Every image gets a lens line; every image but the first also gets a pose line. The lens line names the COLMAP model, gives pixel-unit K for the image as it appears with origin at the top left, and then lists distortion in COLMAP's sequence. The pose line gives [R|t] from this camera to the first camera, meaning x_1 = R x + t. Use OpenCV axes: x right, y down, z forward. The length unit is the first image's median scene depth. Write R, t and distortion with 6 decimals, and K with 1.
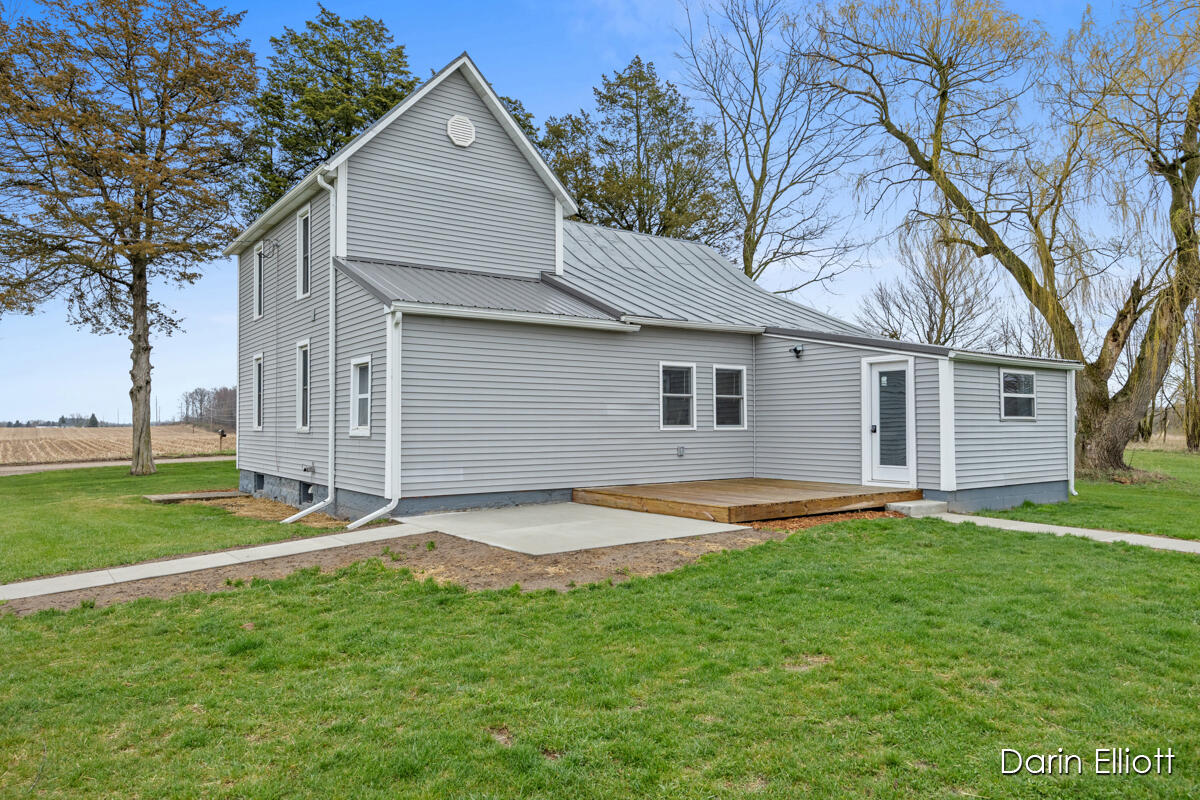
lens RADIAL K [[811.3, 0, 599.6], [0, 811.3, 409.0], [0, 0, 1]] dist [0.001782, -0.000305]
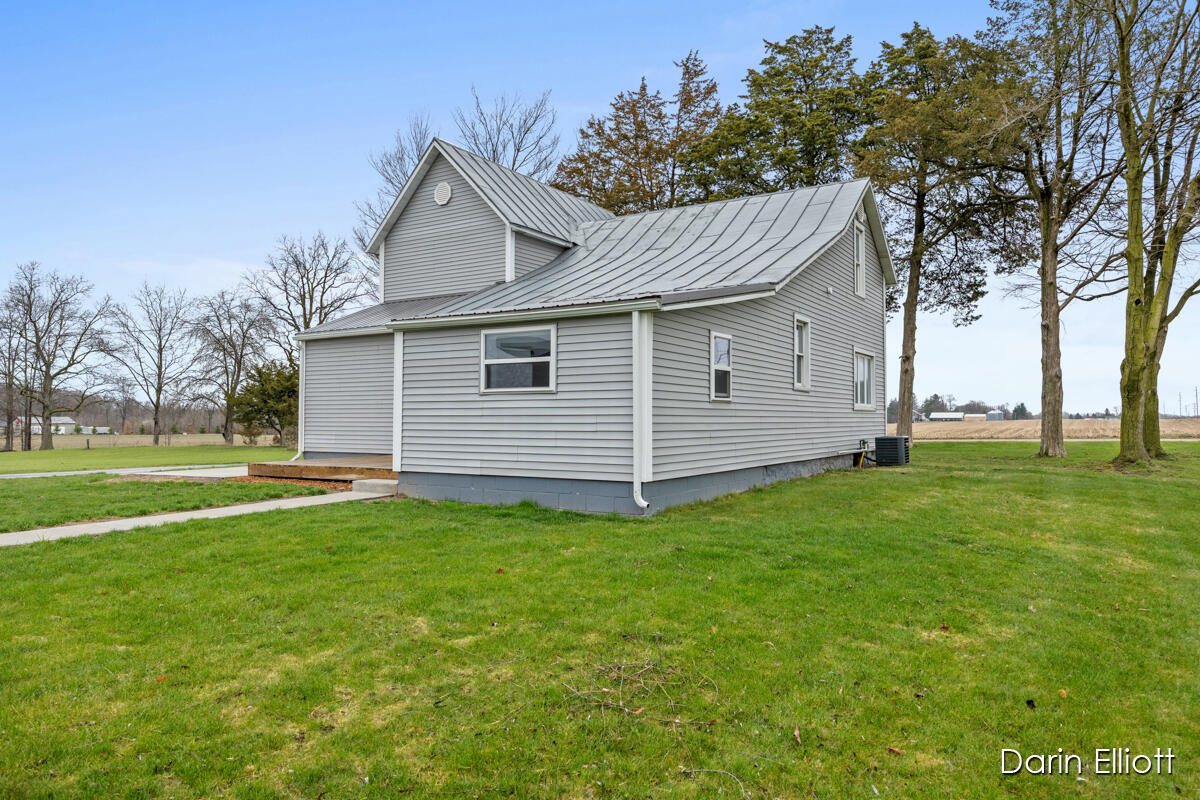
lens RADIAL K [[782.0, 0, 605.4], [0, 782.0, 406.4], [0, 0, 1]] dist [-0.002320, -0.000509]
pose [[0.384084, -0.014139, -0.923190, 1.172133], [0.018173, 0.999805, -0.007752, 0.032321], [0.923119, -0.013800, 0.384266, 0.756930]]
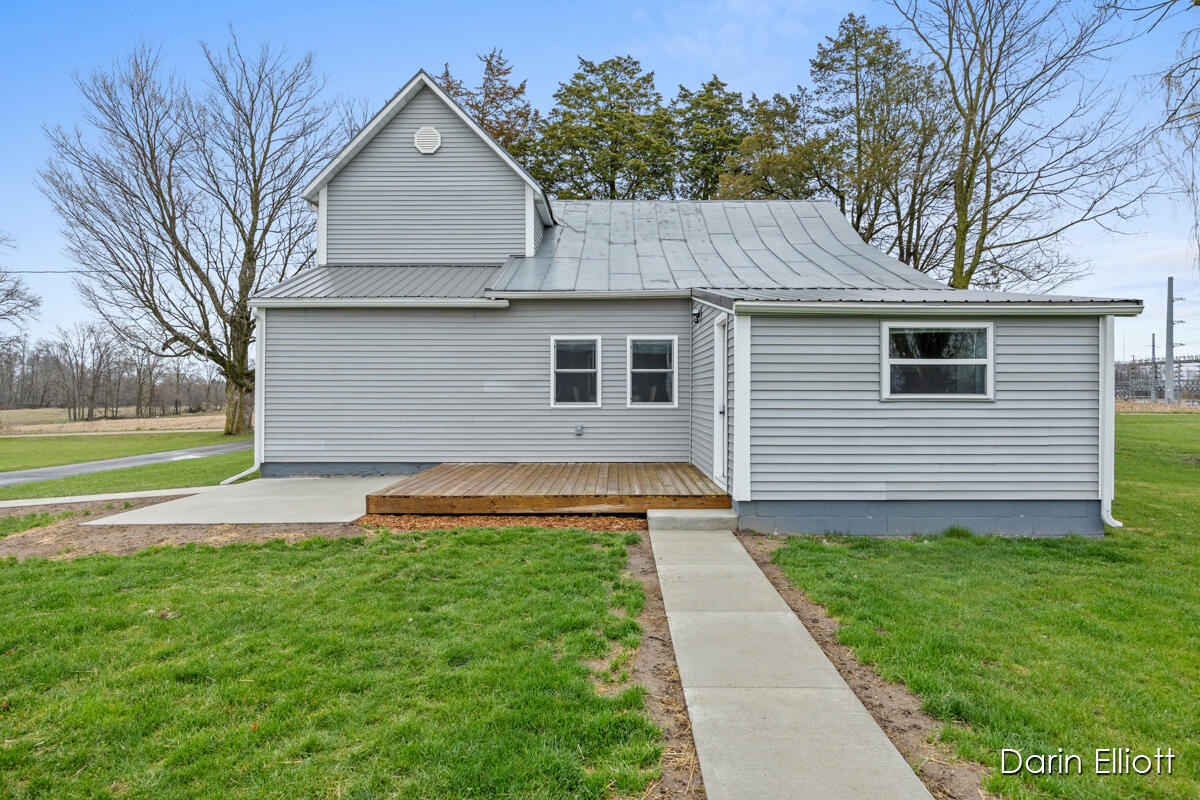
lens RADIAL K [[660.2, 0, 600.0], [0, 660.2, 400.0], [0, 0, 1]] dist [-0.004661, 0.000043]
pose [[0.804802, 0.006916, -0.593503, 0.581683], [0.009638, 0.999648, 0.024718, -0.001776], [0.593465, -0.025614, 0.804452, 0.403949]]
